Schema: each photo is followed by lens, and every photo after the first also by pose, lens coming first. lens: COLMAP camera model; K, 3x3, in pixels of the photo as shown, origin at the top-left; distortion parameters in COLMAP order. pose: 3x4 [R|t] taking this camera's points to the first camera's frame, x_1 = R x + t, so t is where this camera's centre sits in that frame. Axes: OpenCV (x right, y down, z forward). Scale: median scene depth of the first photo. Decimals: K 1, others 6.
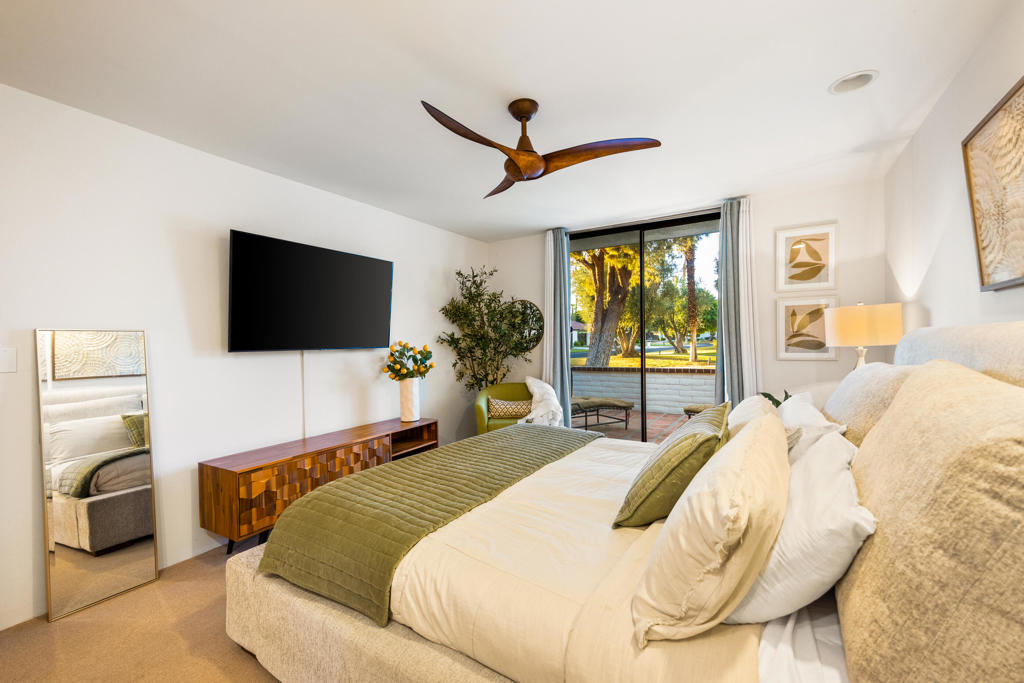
lens RADIAL K [[423.8, 0, 506.5], [0, 423.8, 349.3], [0, 0, 1]] dist [0.002945, 0.000214]
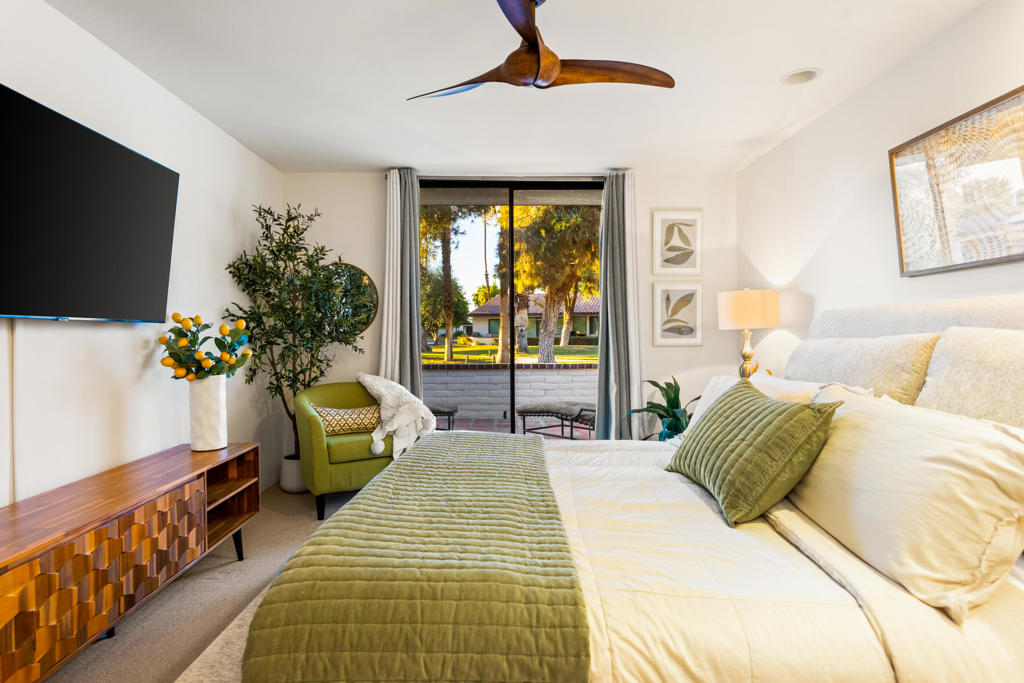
lens RADIAL K [[549.8, 0, 510.9], [0, 549.8, 337.6], [0, 0, 1]] dist [-0.003846, -0.000100]
pose [[0.839609, 0.012015, 0.543058, -0.305712], [-0.000728, 0.999779, -0.020994, 0.032508], [-0.543190, 0.017232, 0.839433, 0.144842]]
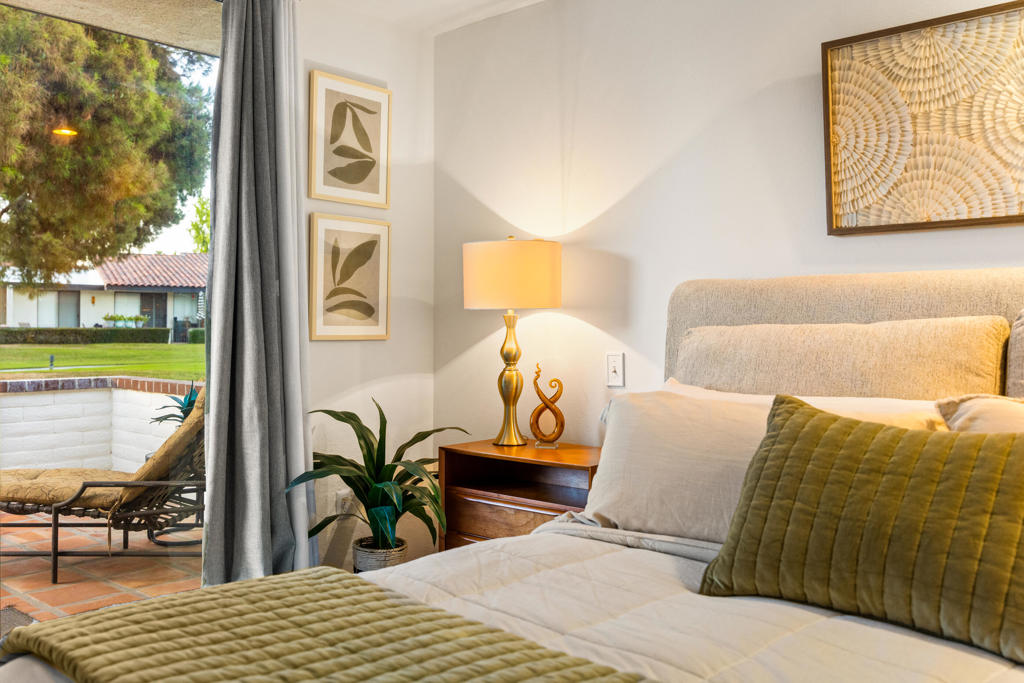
lens RADIAL K [[898.3, 0, 515.6], [0, 898.3, 331.4], [0, 0, 1]] dist [0.003862, -0.005452]
pose [[0.171875, 0.014700, 0.985009, -0.318923], [0.010258, 0.999808, -0.016711, 0.034037], [-0.985065, 0.012976, 0.171691, 0.618410]]
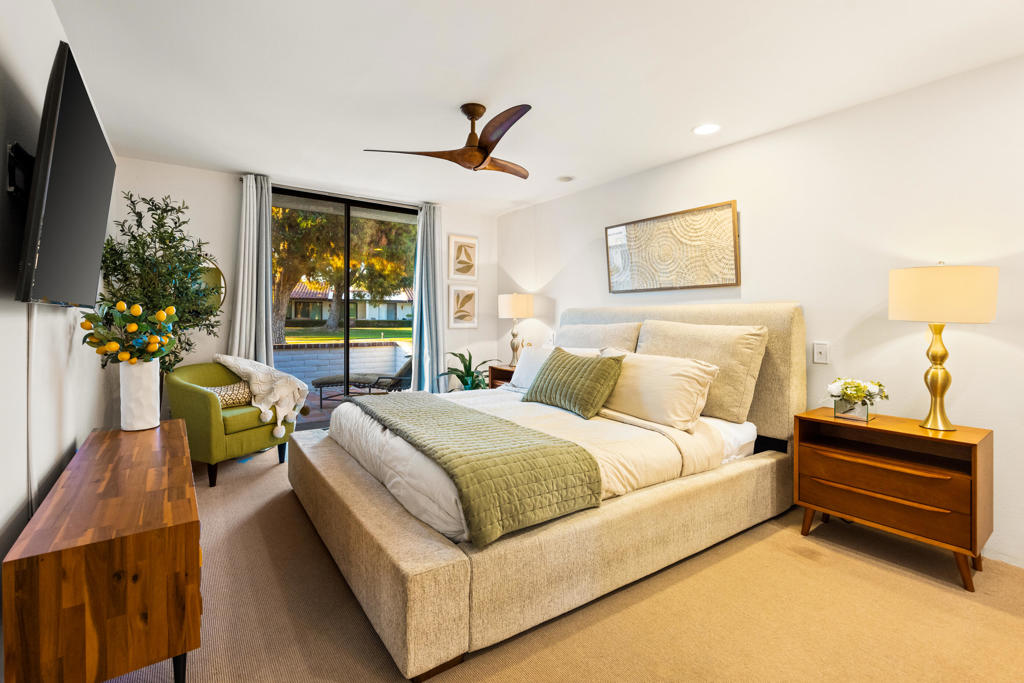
lens RADIAL K [[460.4, 0, 510.1], [0, 460.4, 316.1], [0, 0, 1]] dist [-0.016271, 0.000393]
pose [[0.378134, 0.025037, 0.925412, -0.676702], [0.005753, 0.999551, -0.029394, 0.029496], [-0.925733, 0.016439, 0.377821, 0.264080]]
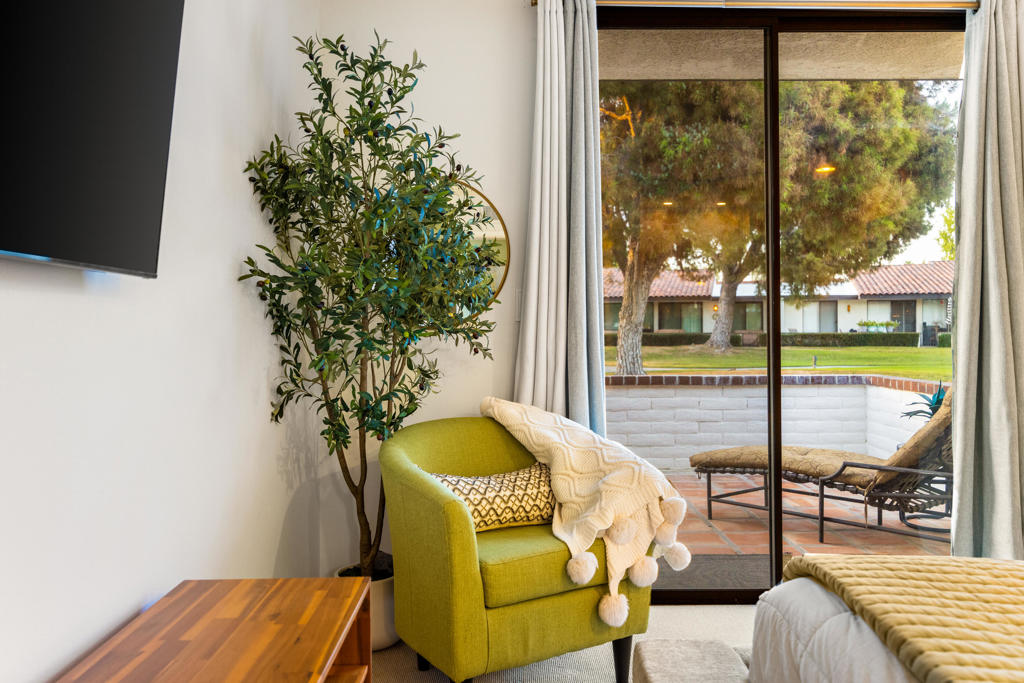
lens RADIAL K [[809.1, 0, 513.3], [0, 809.1, 323.2], [0, 0, 1]] dist [-0.000562, 0.001755]
pose [[0.844117, 0.021375, 0.535733, -0.368213], [-0.002635, 0.999358, -0.035721, 0.036118], [-0.536153, 0.028741, 0.843631, 0.586953]]
